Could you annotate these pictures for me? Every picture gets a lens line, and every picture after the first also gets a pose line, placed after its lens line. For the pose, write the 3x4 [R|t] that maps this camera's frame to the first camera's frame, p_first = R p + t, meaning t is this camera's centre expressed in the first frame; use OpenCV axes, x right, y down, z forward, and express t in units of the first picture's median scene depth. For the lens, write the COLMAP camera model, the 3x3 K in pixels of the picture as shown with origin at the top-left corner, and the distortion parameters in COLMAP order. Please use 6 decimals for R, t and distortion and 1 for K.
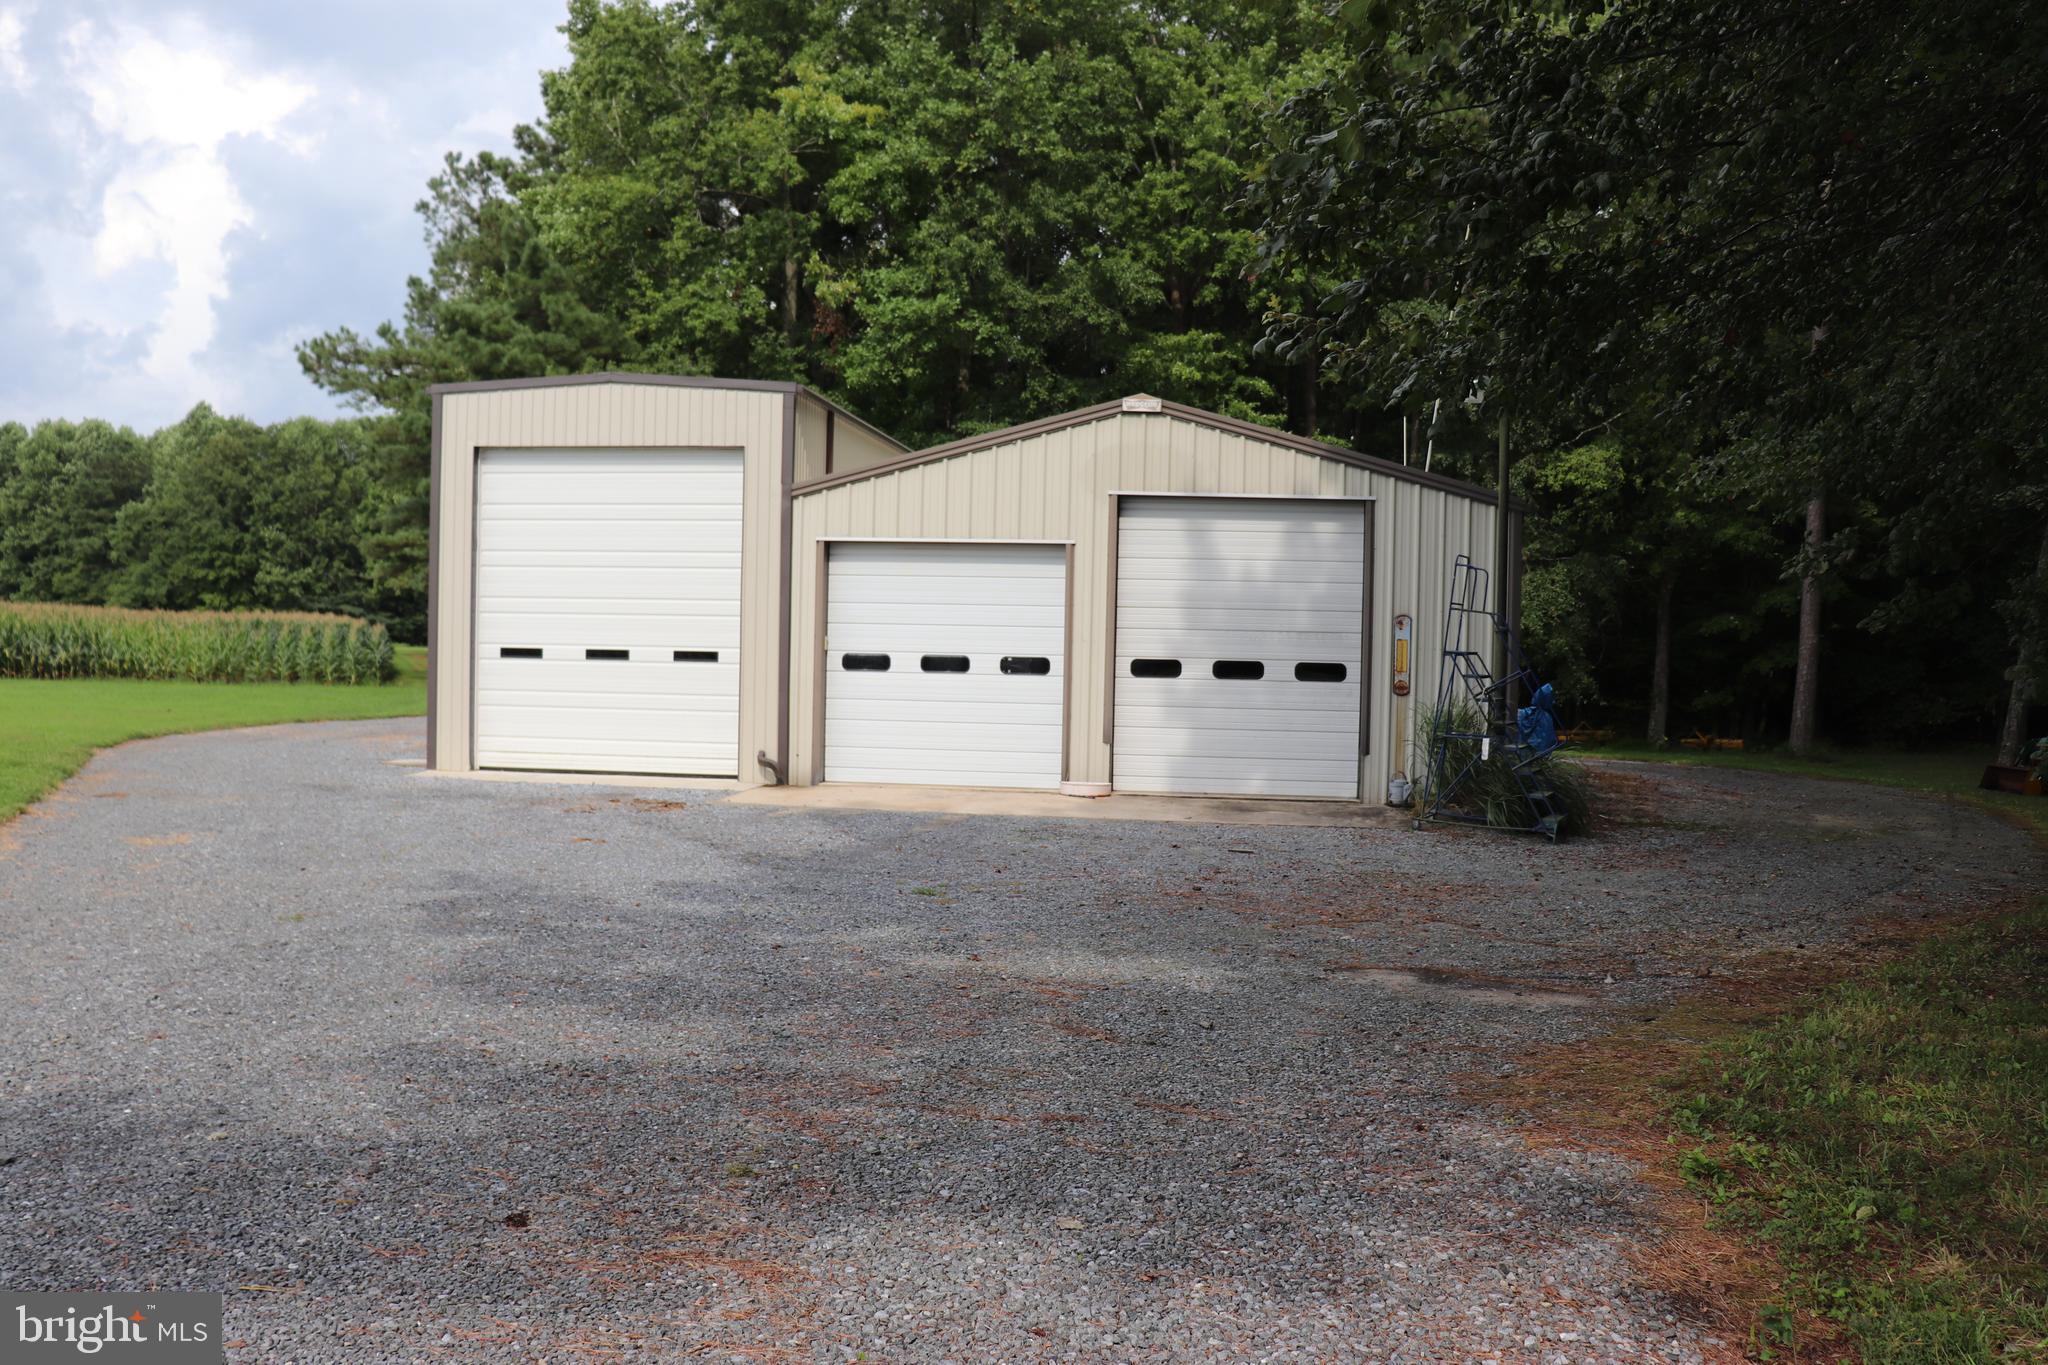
lens RADIAL K [[1683.8, 0, 1019.9], [0, 1683.8, 671.8], [0, 0, 1]] dist [-0.139010, 0.100968]
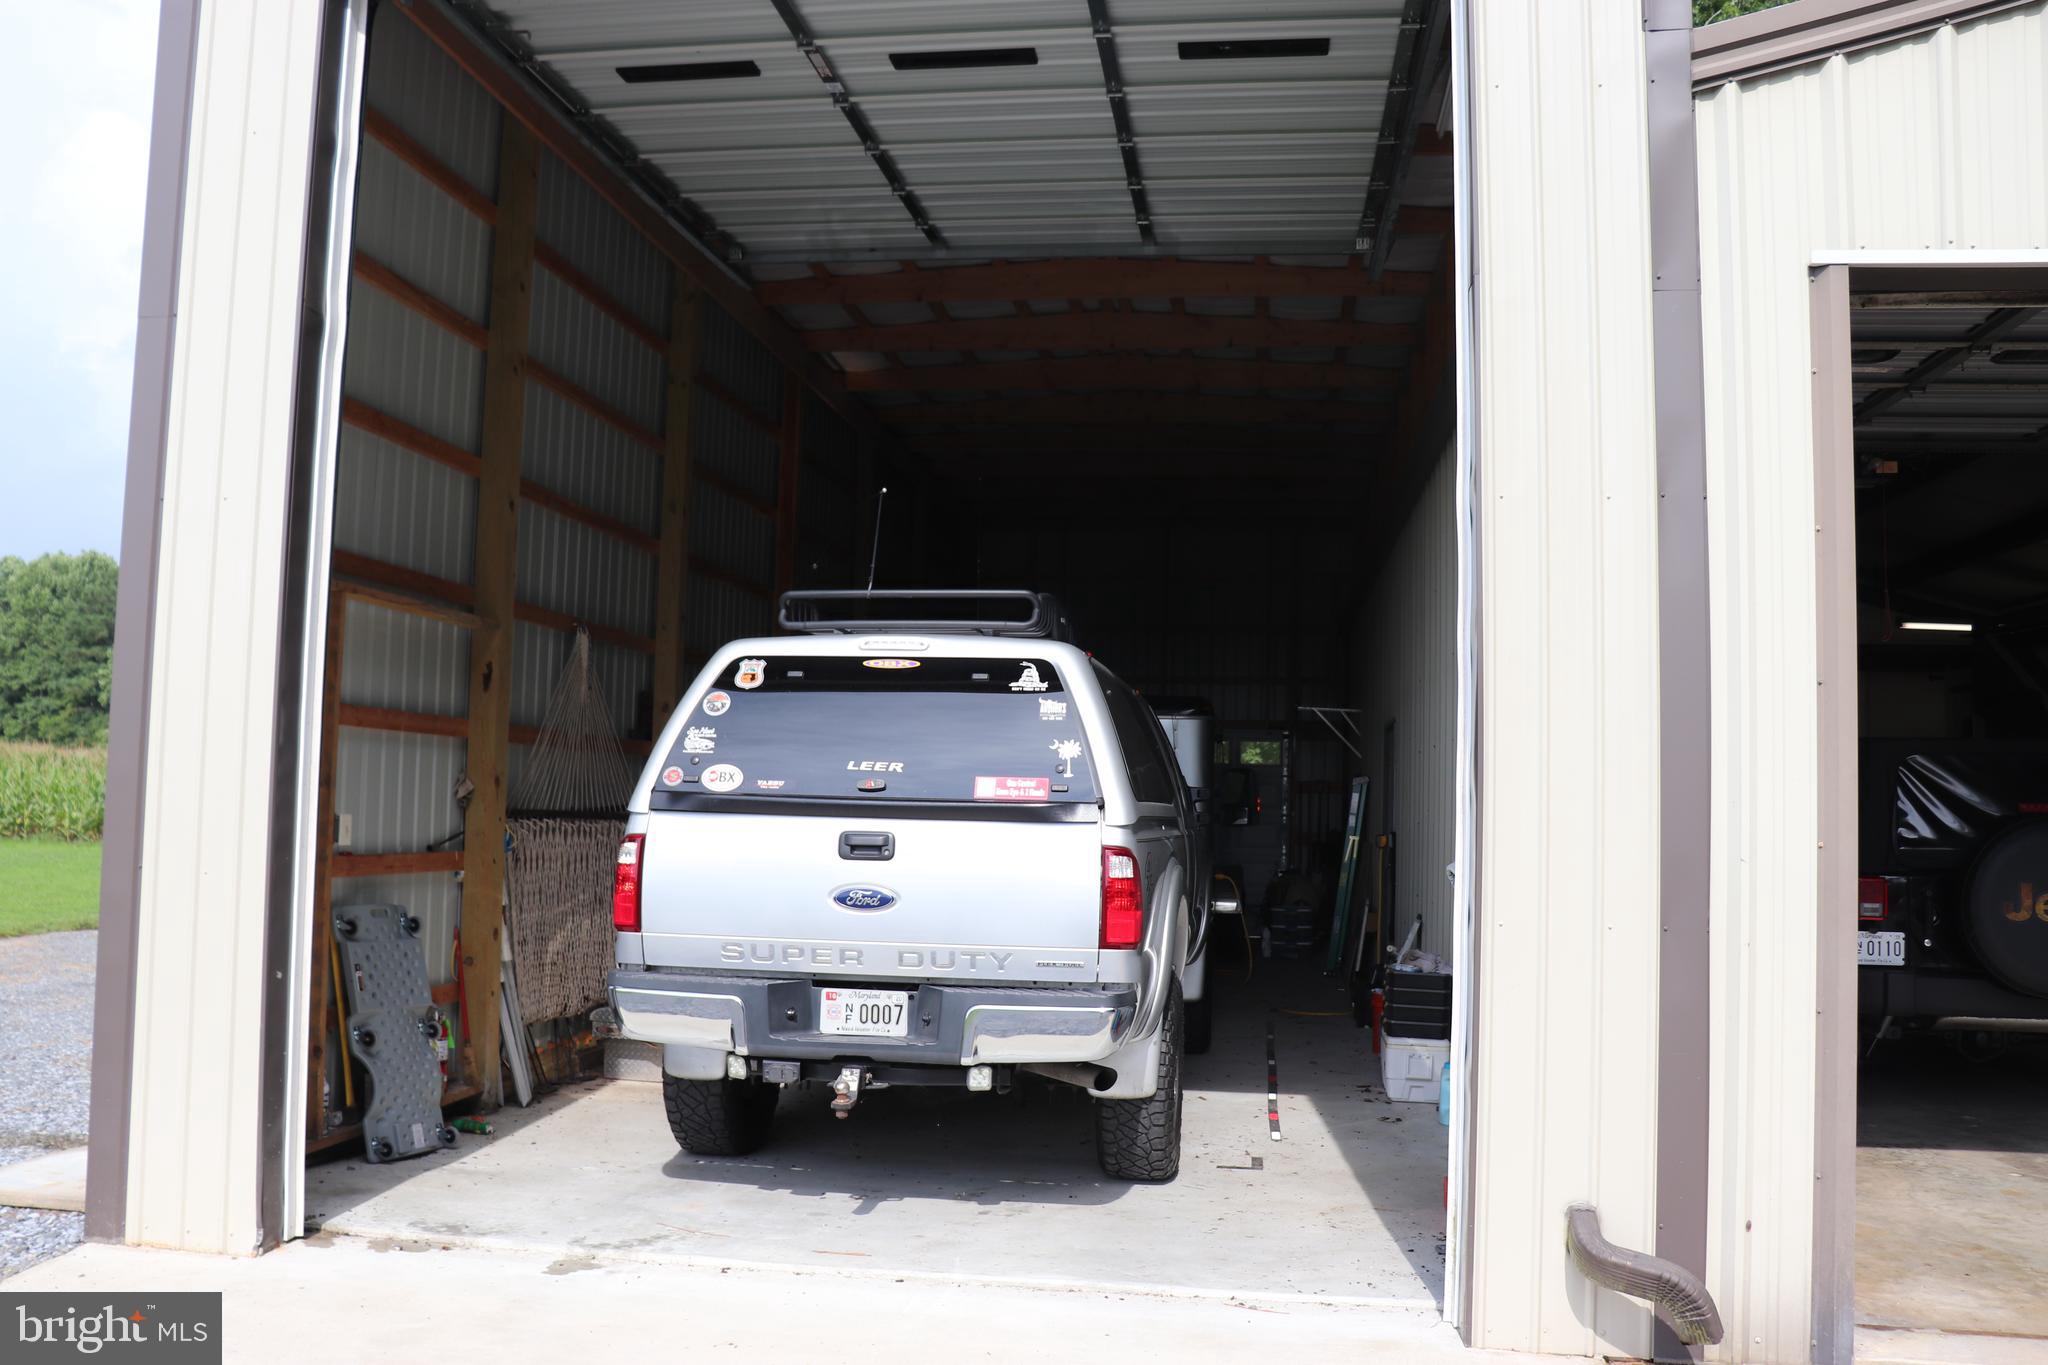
lens RADIAL K [[1683.8, 0, 1024.2], [0, 1683.8, 675.8], [0, 0, 1]] dist [-0.139010, 0.100968]
pose [[0.999926, 0.002915, -0.011825, -0.223491], [-0.004000, 0.995682, -0.092744, -0.002164], [0.011503, 0.092785, 0.995620, 0.776710]]
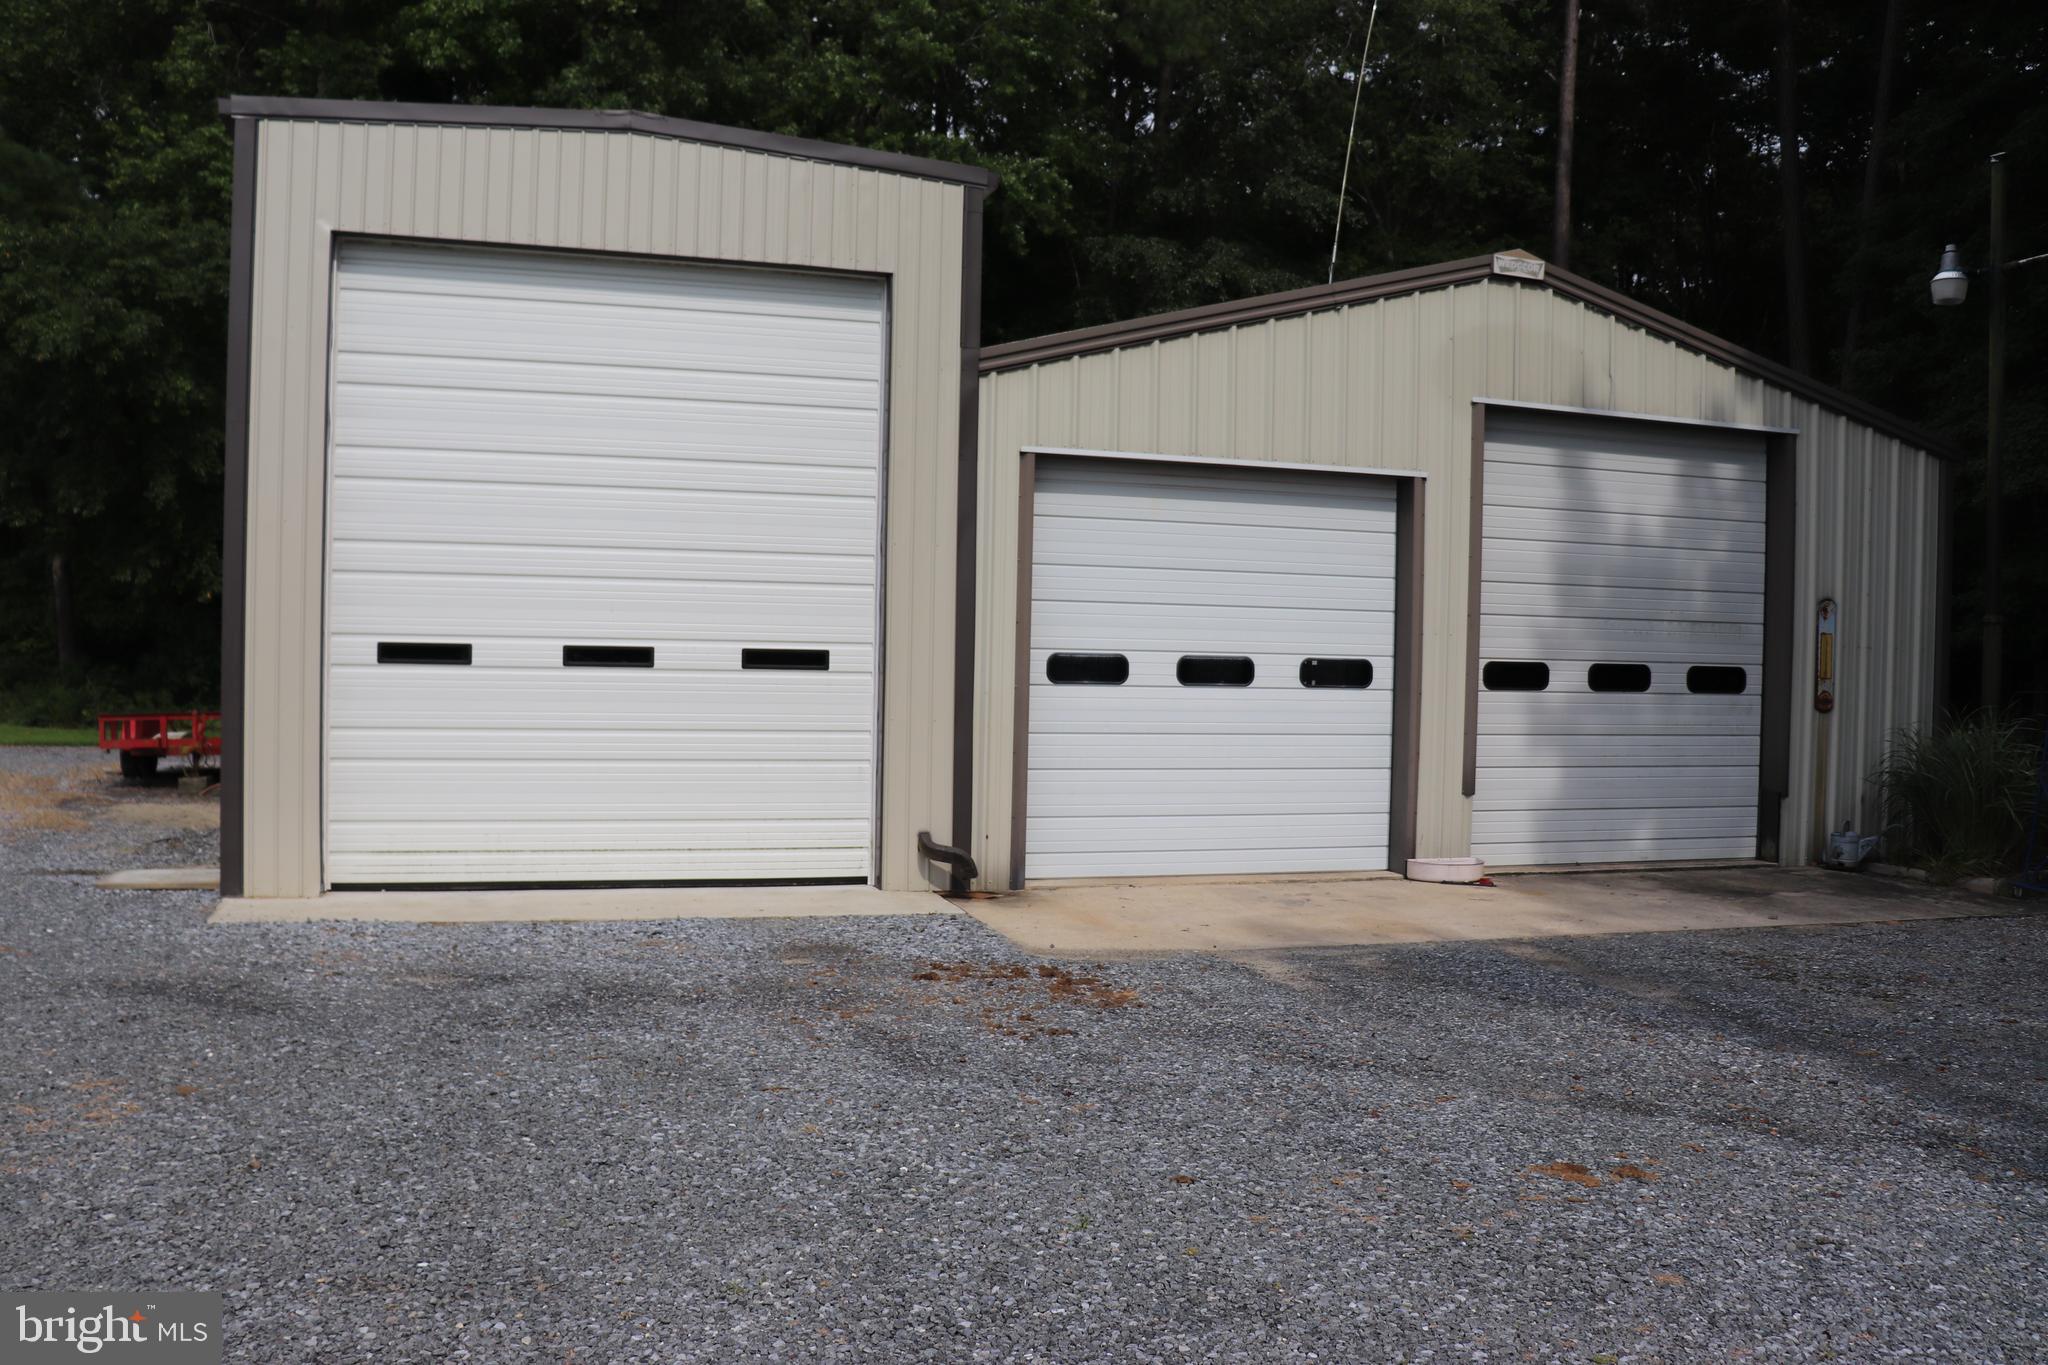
lens RADIAL K [[1683.8, 0, 1027.1], [0, 1683.8, 686.8], [0, 0, 1]] dist [-0.139010, 0.100968]
pose [[0.908928, -0.009869, 0.416837, -0.351554], [0.005119, 0.999909, 0.012511, -0.006820], [-0.416922, -0.009238, 0.908895, 0.482963]]
